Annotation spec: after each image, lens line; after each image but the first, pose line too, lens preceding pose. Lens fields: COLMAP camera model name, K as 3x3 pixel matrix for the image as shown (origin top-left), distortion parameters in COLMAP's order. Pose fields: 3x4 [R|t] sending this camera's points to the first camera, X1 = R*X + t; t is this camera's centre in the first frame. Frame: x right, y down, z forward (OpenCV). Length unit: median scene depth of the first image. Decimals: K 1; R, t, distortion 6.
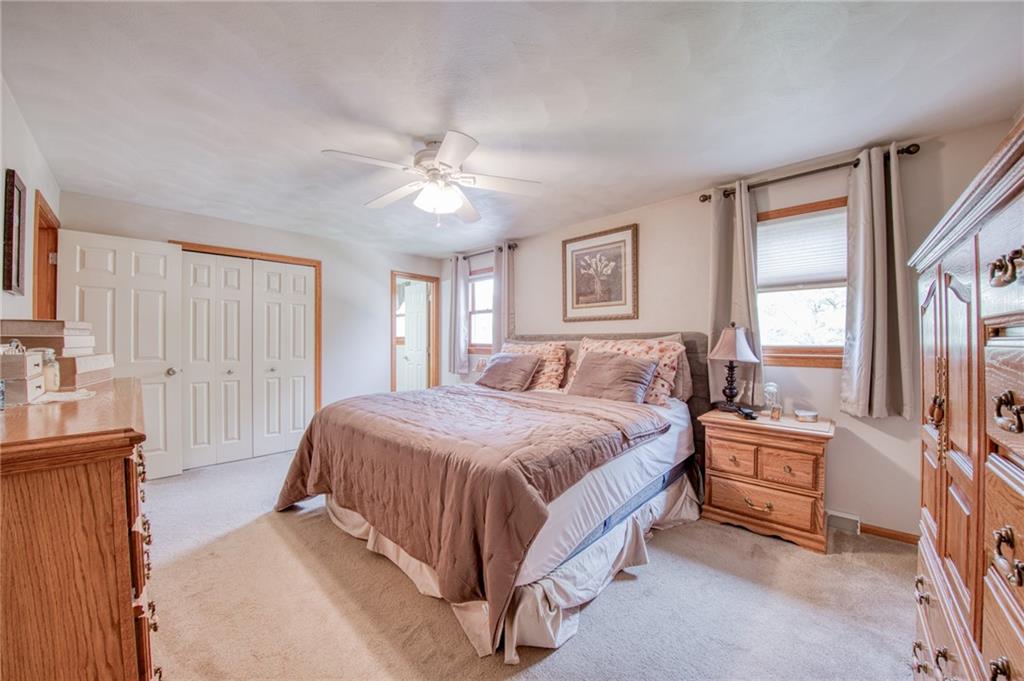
lens RADIAL K [[359.8, 0, 512.0], [0, 359.8, 340.5], [0, 0, 1]] dist [-0.037971, -0.000063]
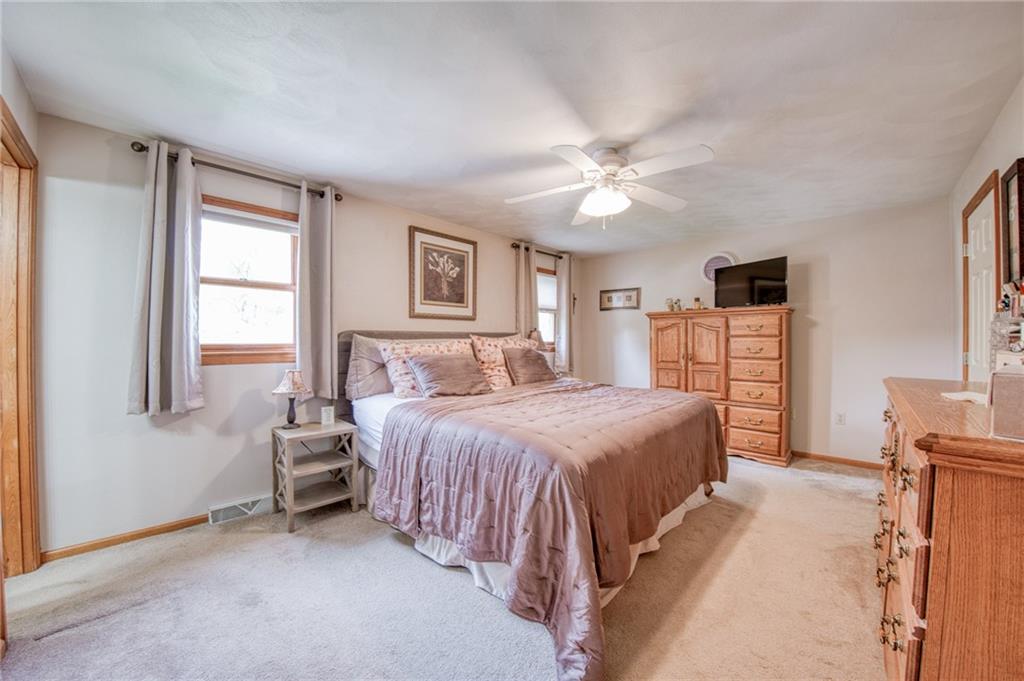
lens RADIAL K [[364.2, 0, 512.0], [0, 364.2, 340.5], [0, 0, 1]] dist [-0.000655, -0.000063]
pose [[0.018850, -0.002081, 0.999820, -0.777191], [-0.003913, 0.999990, 0.002155, 0.002713], [-0.999815, -0.003953, 0.018841, 0.754143]]
